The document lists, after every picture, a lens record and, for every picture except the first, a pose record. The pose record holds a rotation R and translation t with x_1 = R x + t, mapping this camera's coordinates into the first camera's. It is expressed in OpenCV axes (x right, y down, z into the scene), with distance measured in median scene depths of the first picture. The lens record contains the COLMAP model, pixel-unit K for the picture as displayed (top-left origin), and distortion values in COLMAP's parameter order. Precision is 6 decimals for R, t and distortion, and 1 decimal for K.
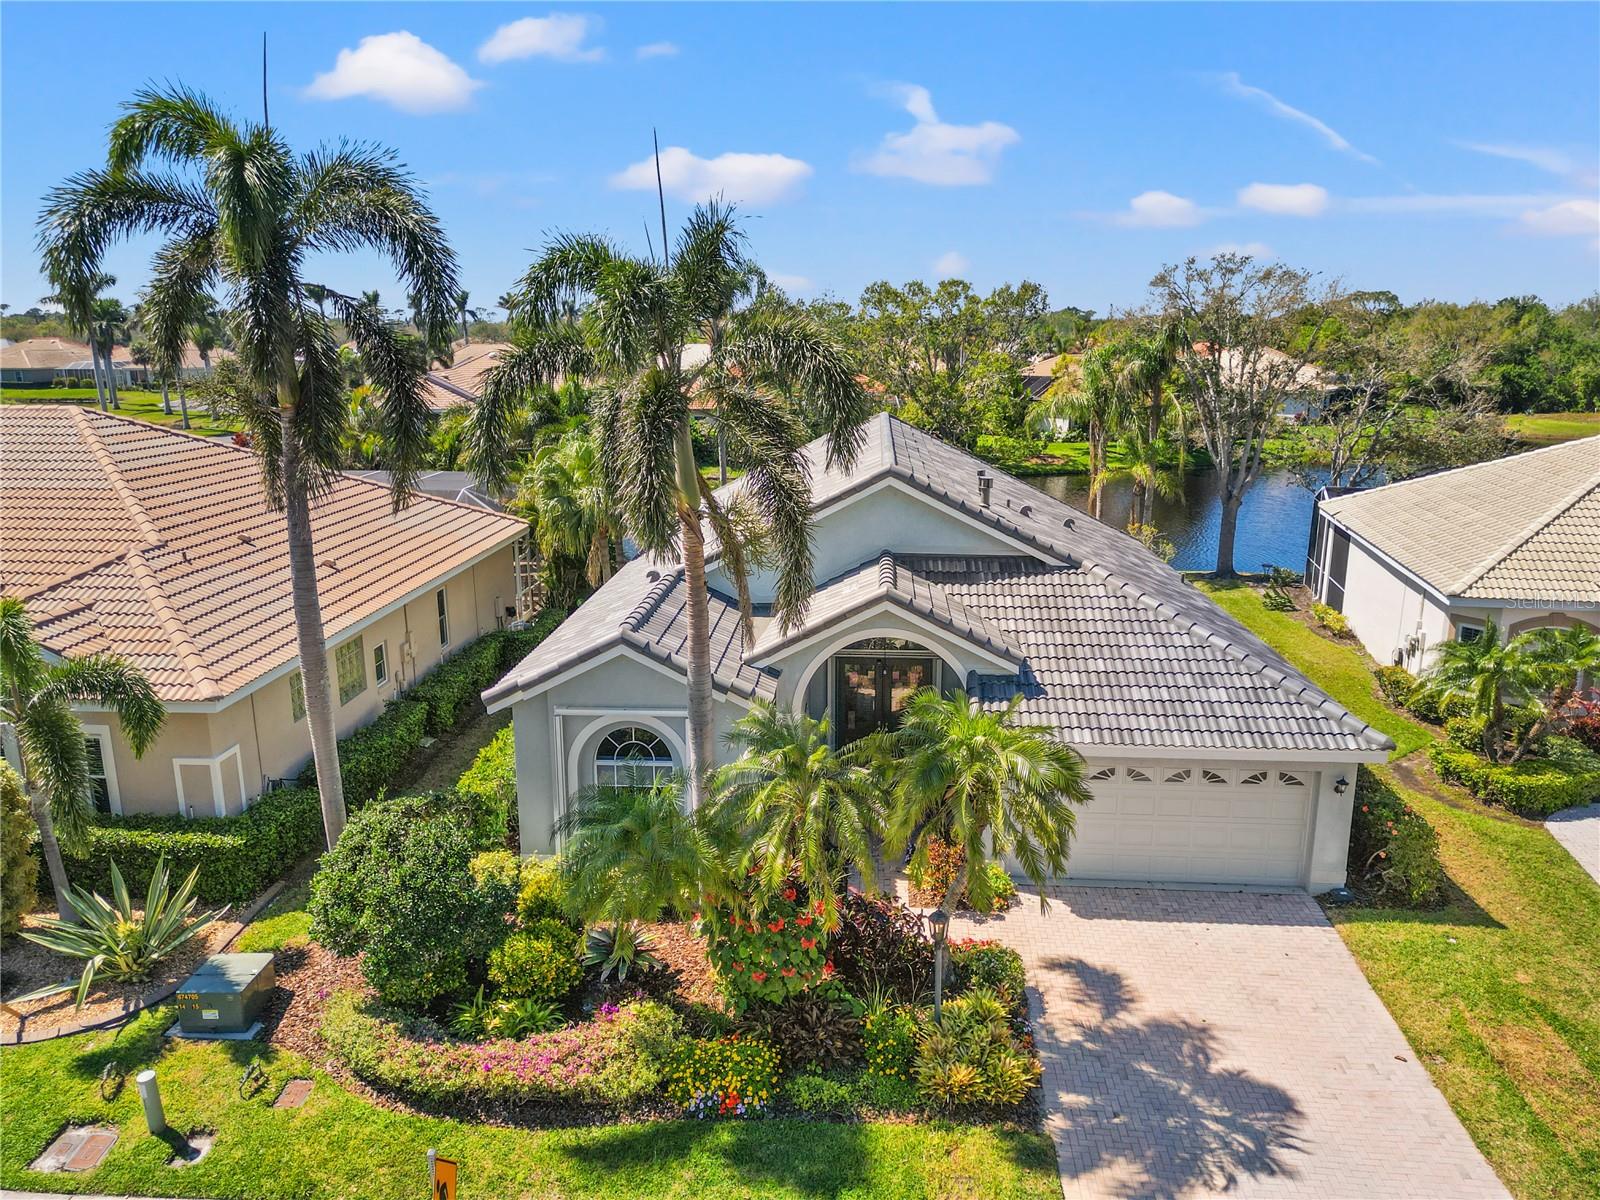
lens RADIAL K [[1073.9, 0, 800.0], [0, 1073.9, 600.0], [0, 0, 1]] dist [0.102912, 0.000607]
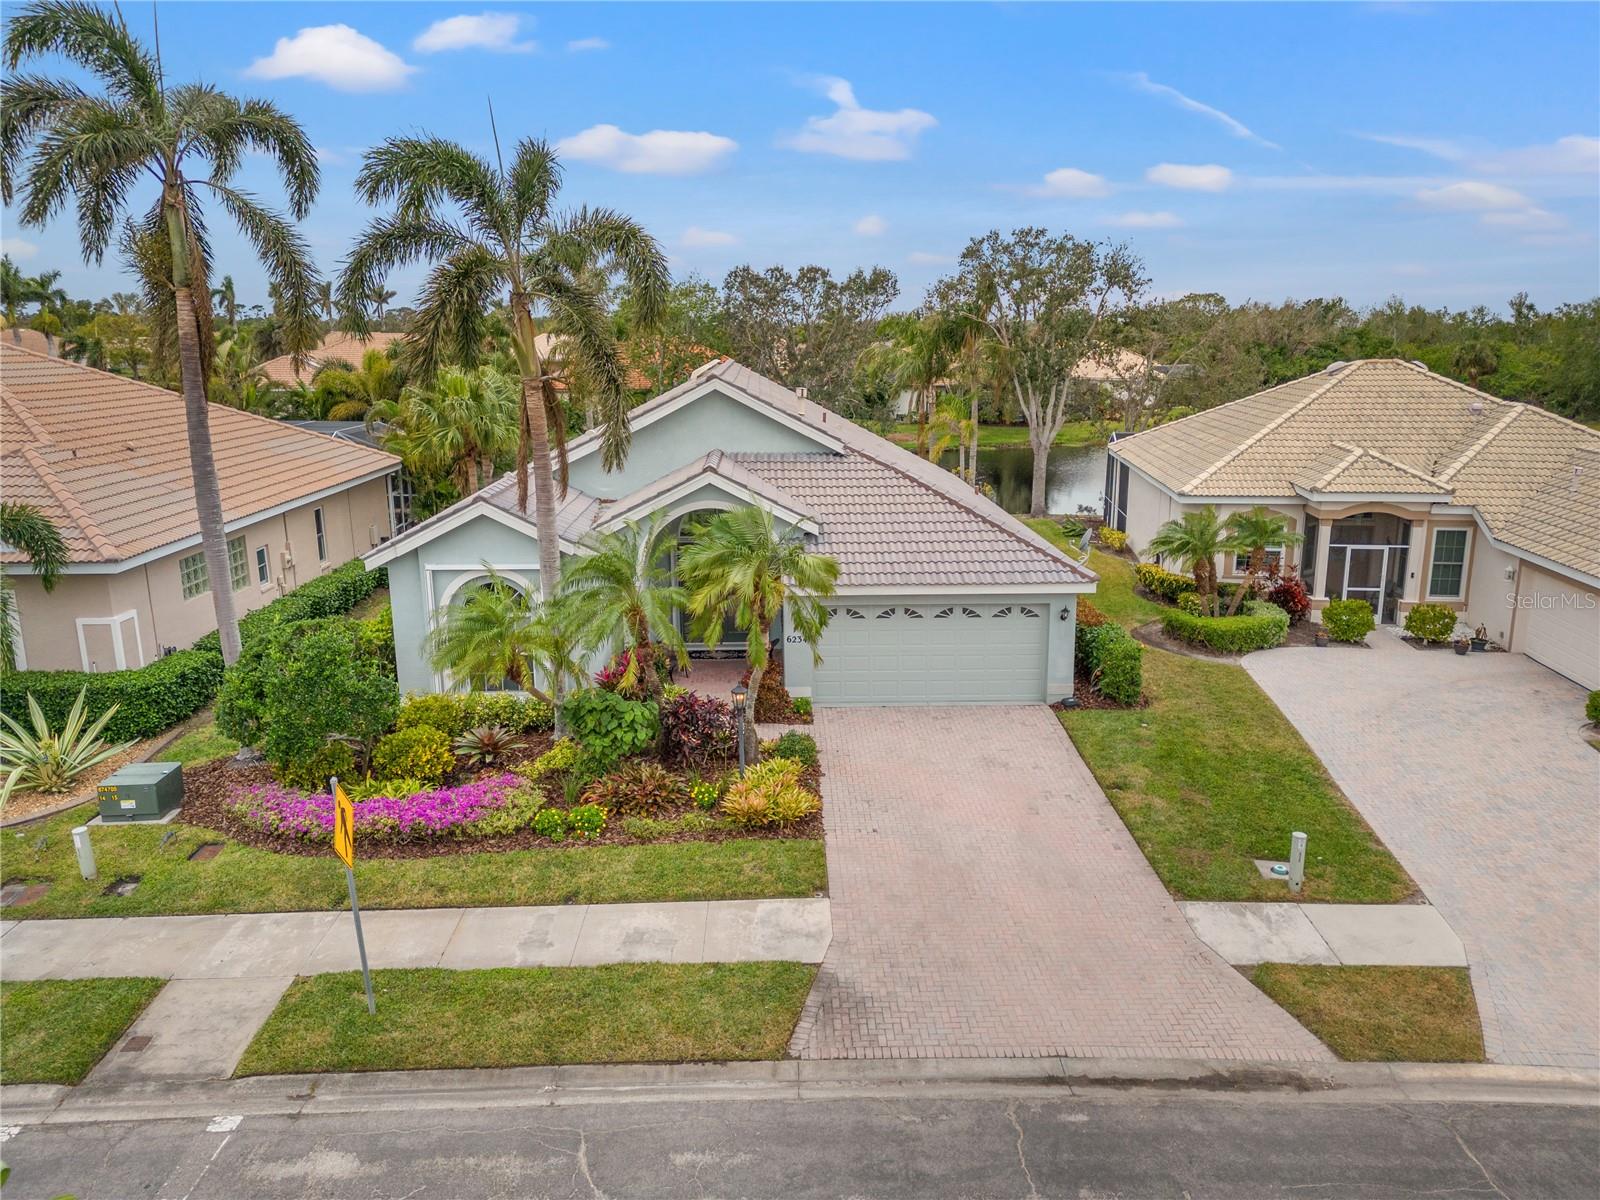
lens RADIAL K [[1073.9, 0, 800.0], [0, 1073.9, 600.0], [0, 0, 1]] dist [0.102912, 0.000607]
pose [[0.994647, -0.023708, 0.100571, 0.038924], [0.024427, 0.999684, -0.005923, 0.101290], [-0.100399, 0.008348, 0.994912, -0.145313]]
